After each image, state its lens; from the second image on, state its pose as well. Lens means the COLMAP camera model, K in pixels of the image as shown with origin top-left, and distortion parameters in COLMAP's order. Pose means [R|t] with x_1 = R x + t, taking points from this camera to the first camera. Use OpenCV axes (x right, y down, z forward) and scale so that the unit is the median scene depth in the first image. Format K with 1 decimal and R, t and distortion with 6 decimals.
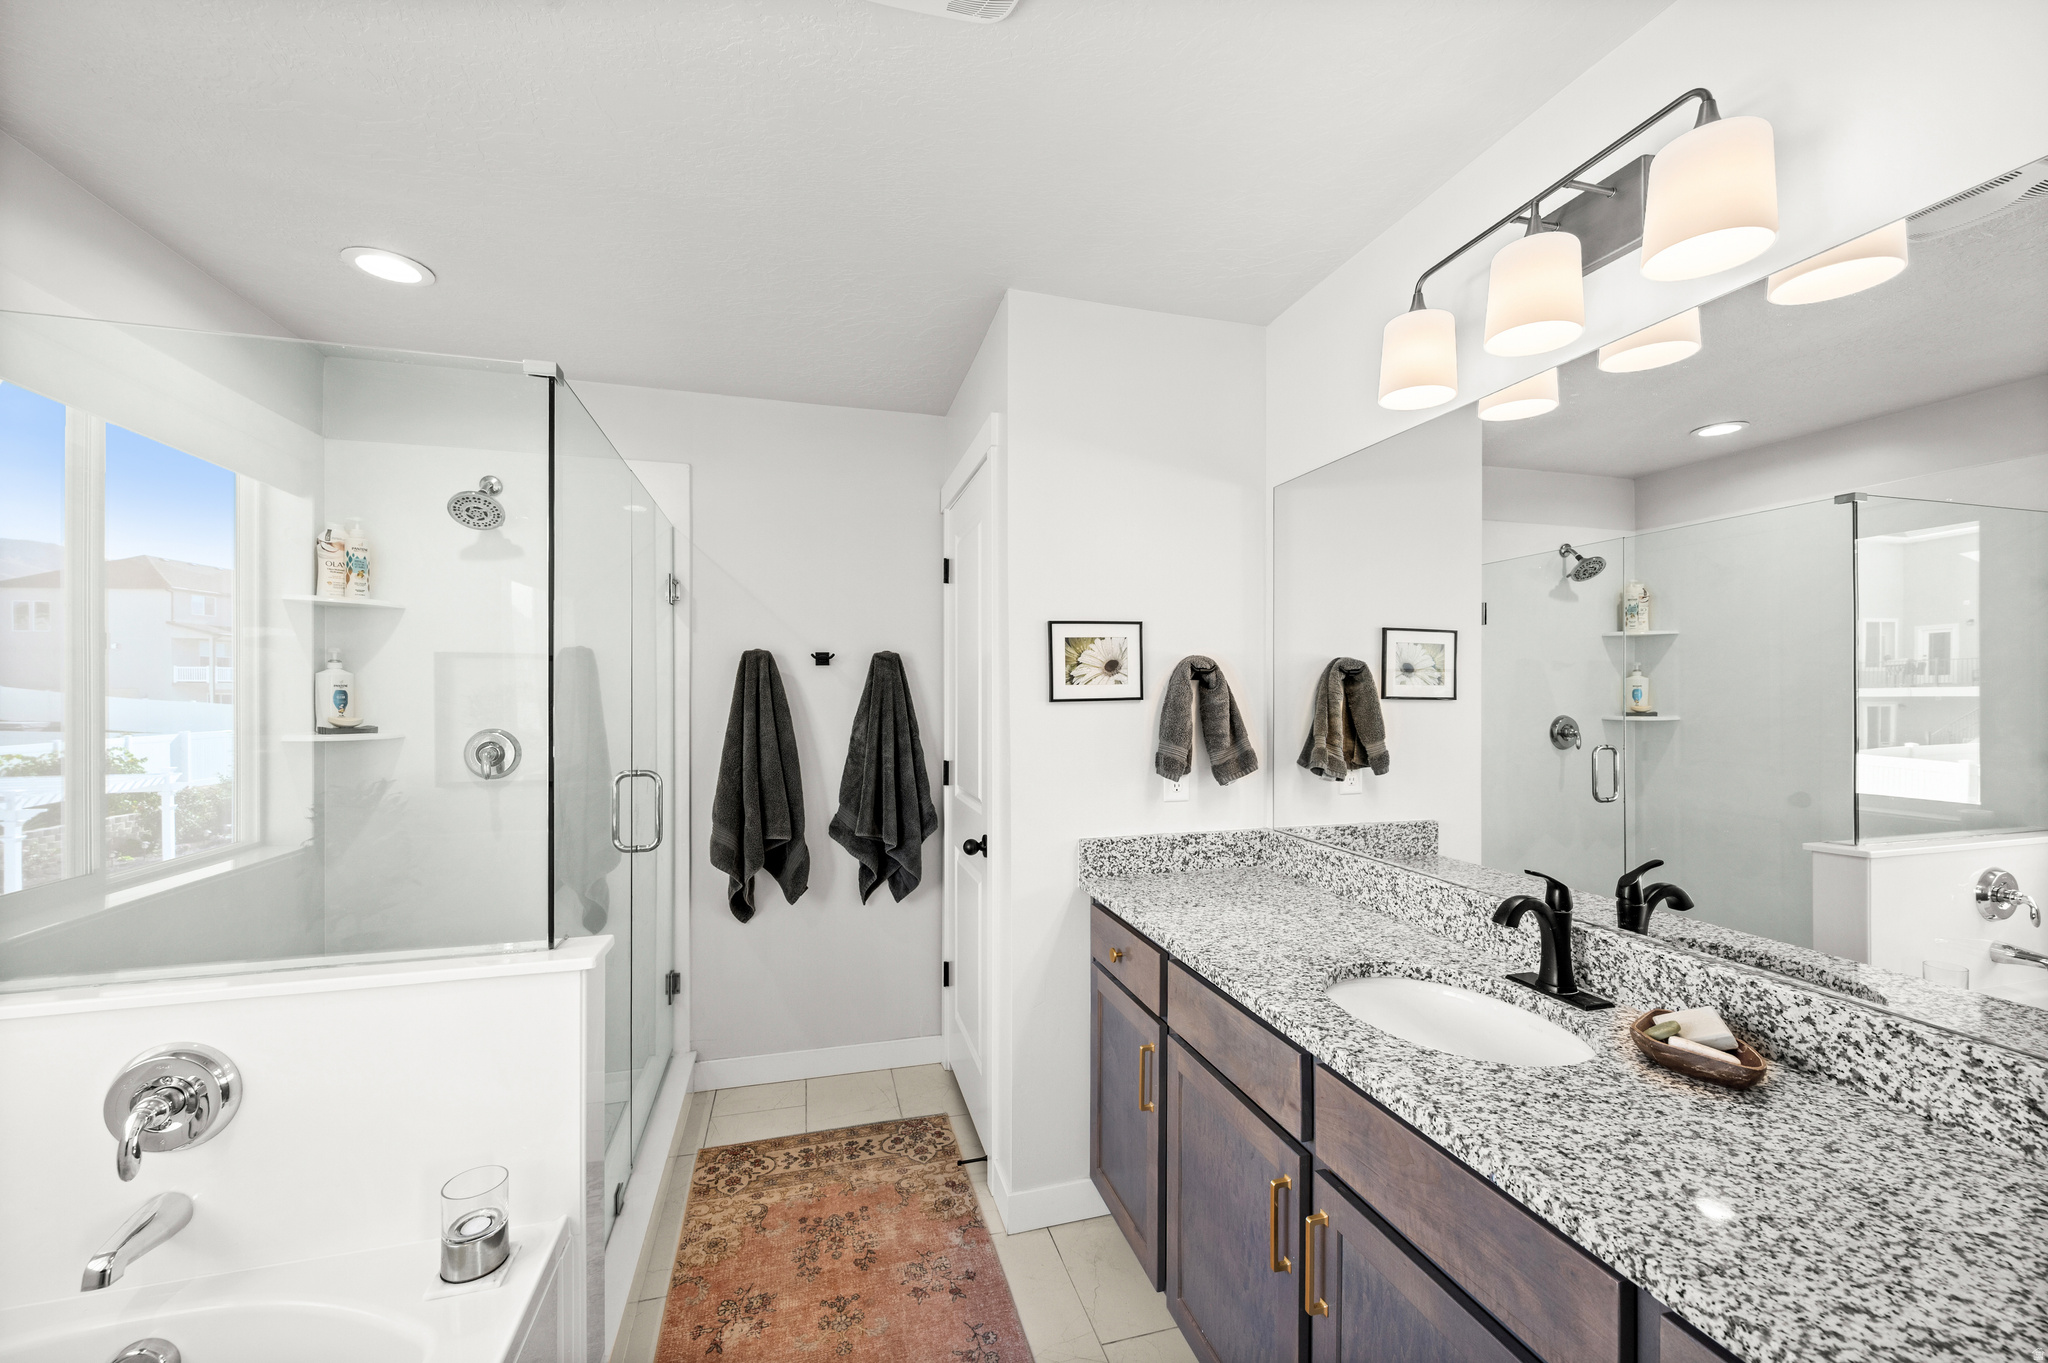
lens RADIAL K [[824.9, 0, 1015.6], [0, 824.9, 691.4], [0, 0, 1]] dist [-0.001715, 0.000465]
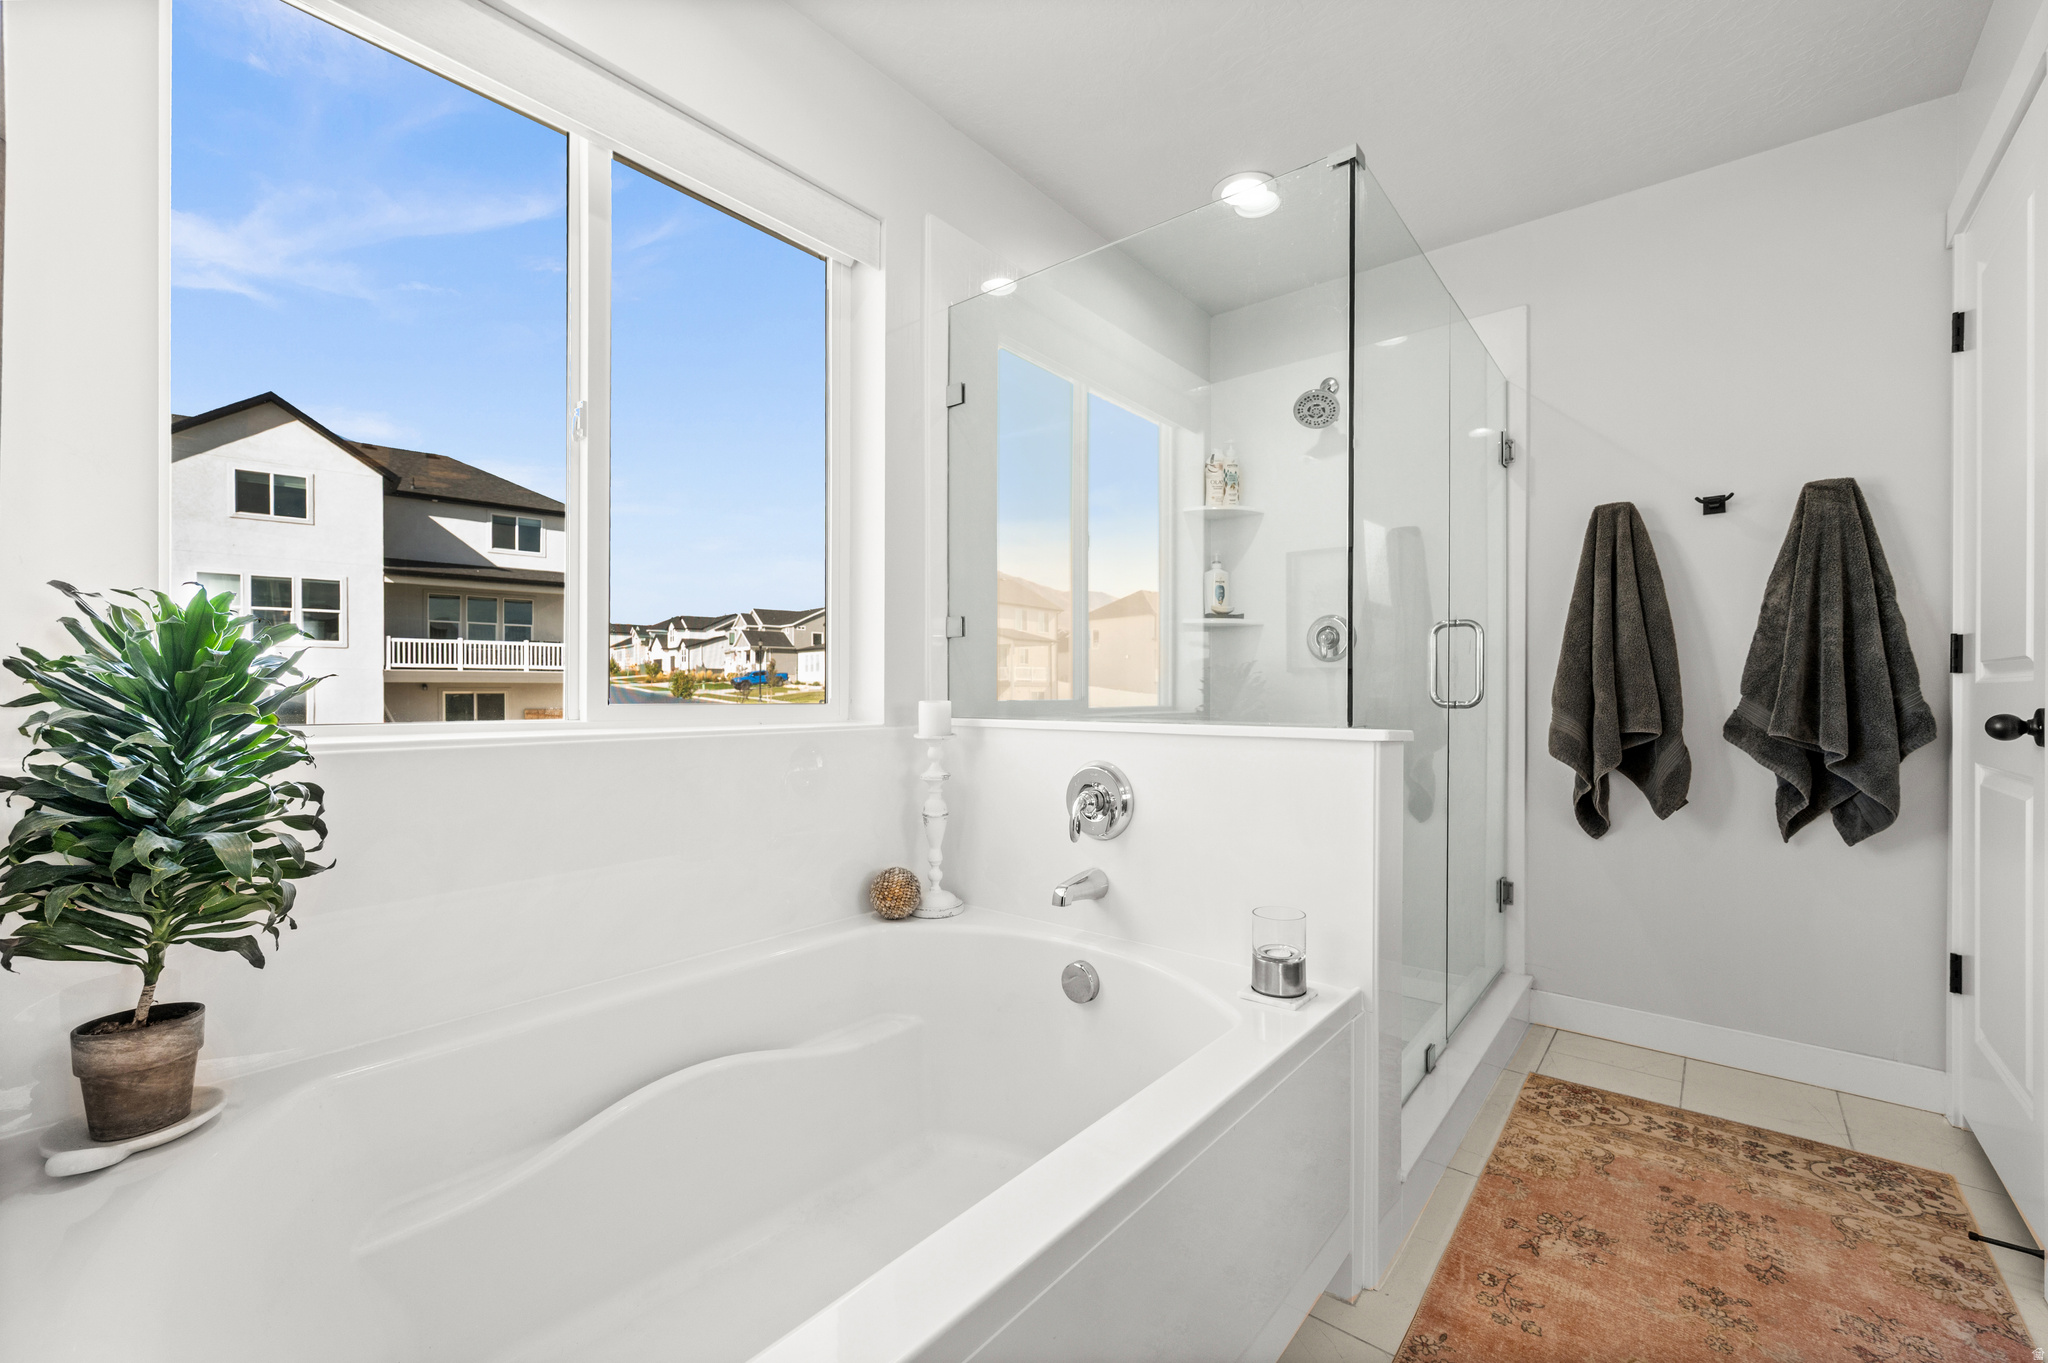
lens RADIAL K [[824.9, 0, 1025.9], [0, 824.9, 685.3], [0, 0, 1]] dist [-0.001715, 0.000465]
pose [[0.578851, 0.003803, -0.815424, 0.021070], [-0.010484, 0.999941, -0.002778, 0.145817], [0.815366, 0.010157, 0.578857, 0.043040]]
